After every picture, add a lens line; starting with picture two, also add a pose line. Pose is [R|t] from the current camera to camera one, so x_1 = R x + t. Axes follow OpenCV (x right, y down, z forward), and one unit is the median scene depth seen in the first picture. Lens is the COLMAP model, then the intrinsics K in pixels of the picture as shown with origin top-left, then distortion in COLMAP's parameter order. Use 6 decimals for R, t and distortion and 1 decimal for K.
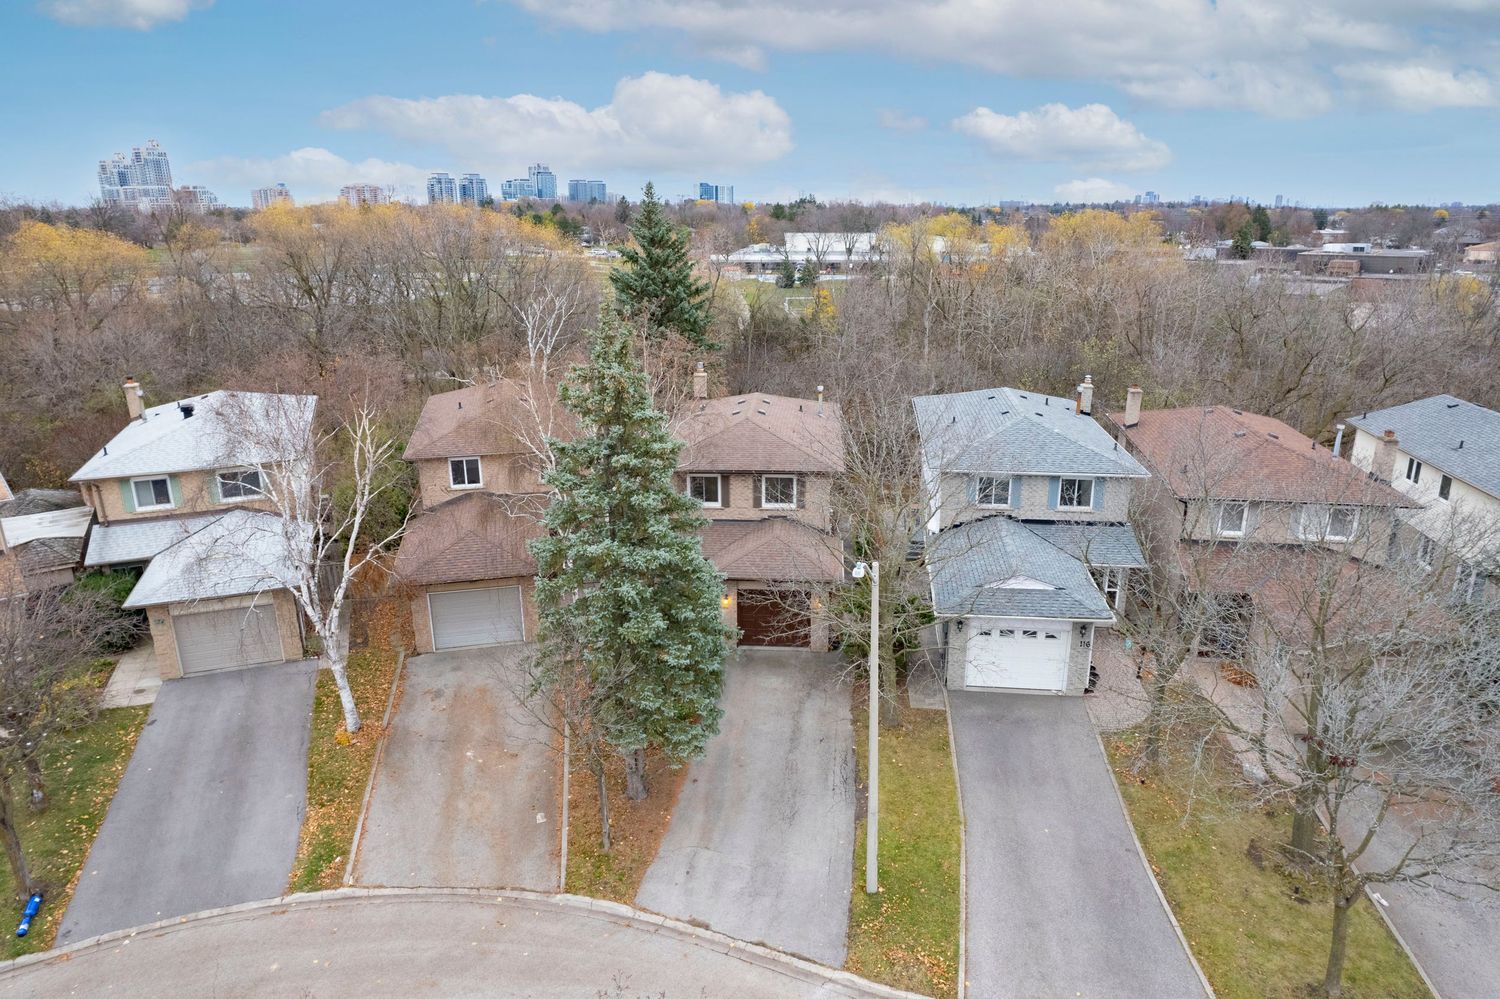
lens RADIAL K [[957.6, 0, 751.7], [0, 957.6, 504.4], [0, 0, 1]] dist [-0.085413, 0.081178]
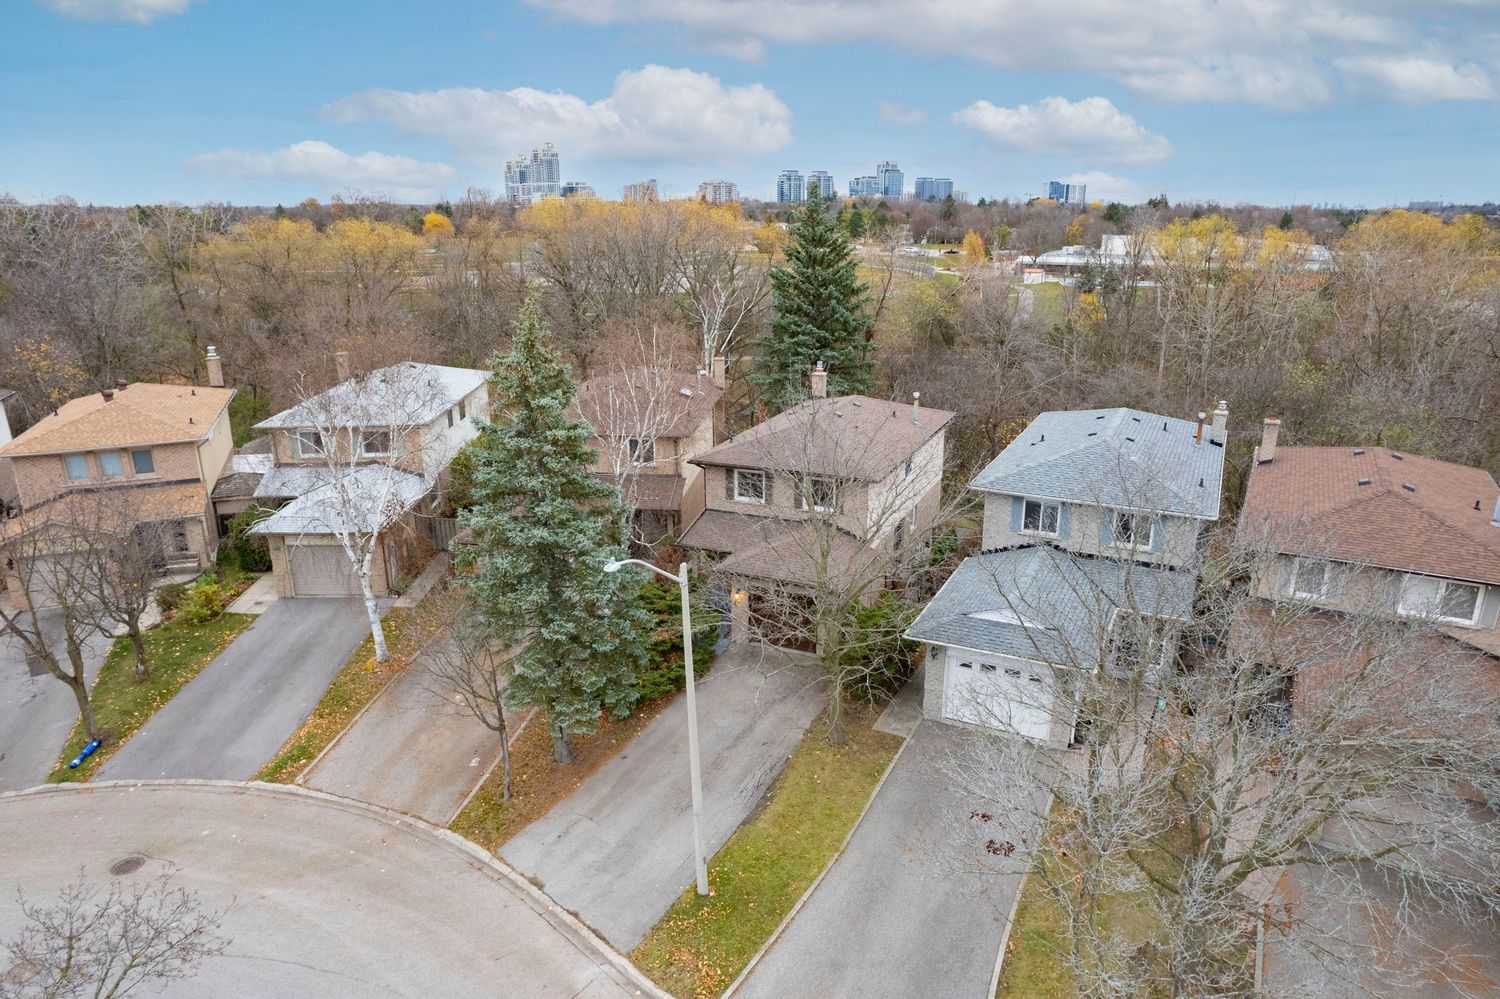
lens RADIAL K [[957.6, 0, 751.7], [0, 957.6, 504.4], [0, 0, 1]] dist [-0.085413, 0.081178]
pose [[0.941023, 0.103331, -0.322177, 0.353998], [-0.102440, 0.994543, 0.019768, -0.019474], [0.322461, 0.014402, 0.946473, 0.048985]]
